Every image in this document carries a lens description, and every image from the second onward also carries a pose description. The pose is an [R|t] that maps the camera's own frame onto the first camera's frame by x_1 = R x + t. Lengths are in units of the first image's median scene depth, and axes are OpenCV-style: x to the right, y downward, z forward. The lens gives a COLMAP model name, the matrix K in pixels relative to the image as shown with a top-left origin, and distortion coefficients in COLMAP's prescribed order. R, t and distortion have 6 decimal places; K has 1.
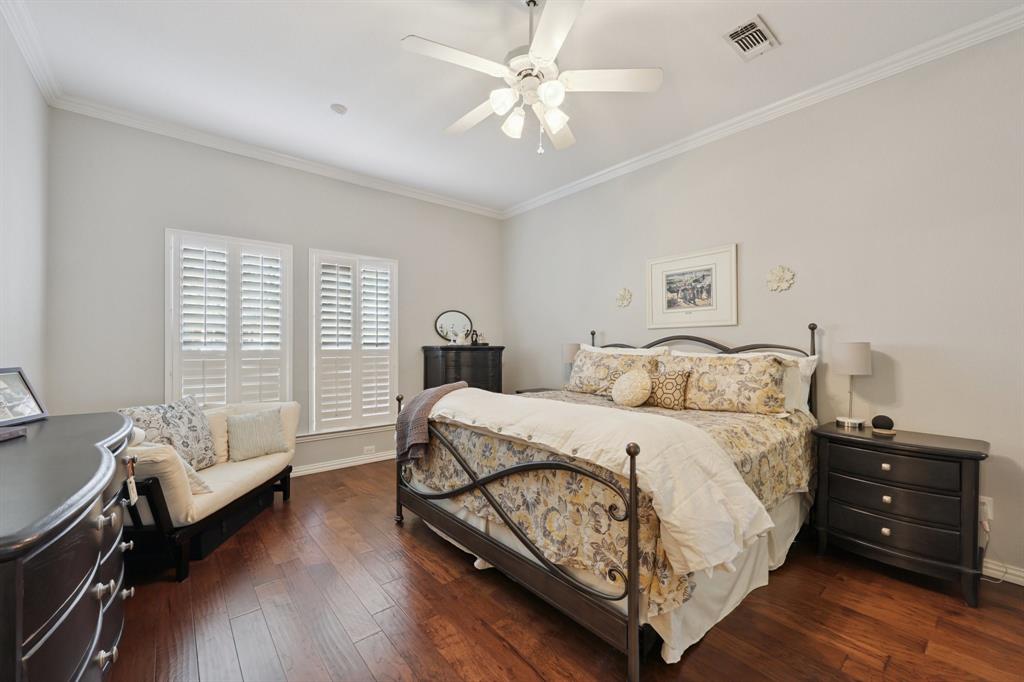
lens RADIAL K [[414.9, 0, 515.9], [0, 414.9, 342.7], [0, 0, 1]] dist [0.000253, 0.001215]
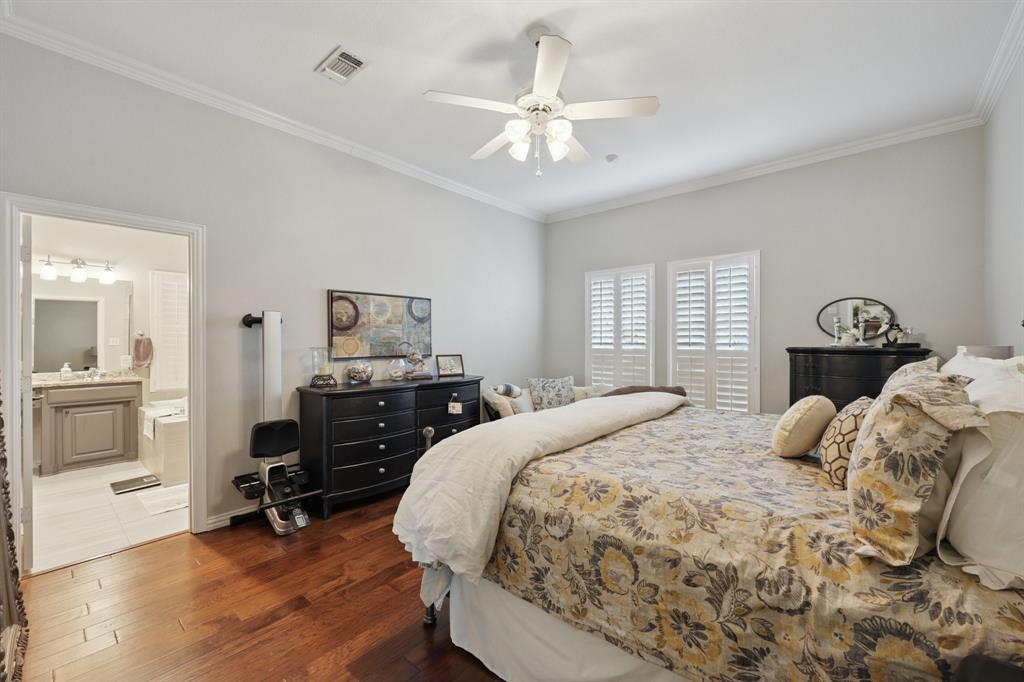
lens RADIAL K [[414.9, 0, 510.3], [0, 414.9, 341.2], [0, 0, 1]] dist [0.000253, 0.001215]
pose [[0.144350, -0.002210, -0.989524, 0.735327], [0.007539, 0.999971, -0.001134, -0.009384], [0.989498, -0.007296, 0.144362, 0.490065]]
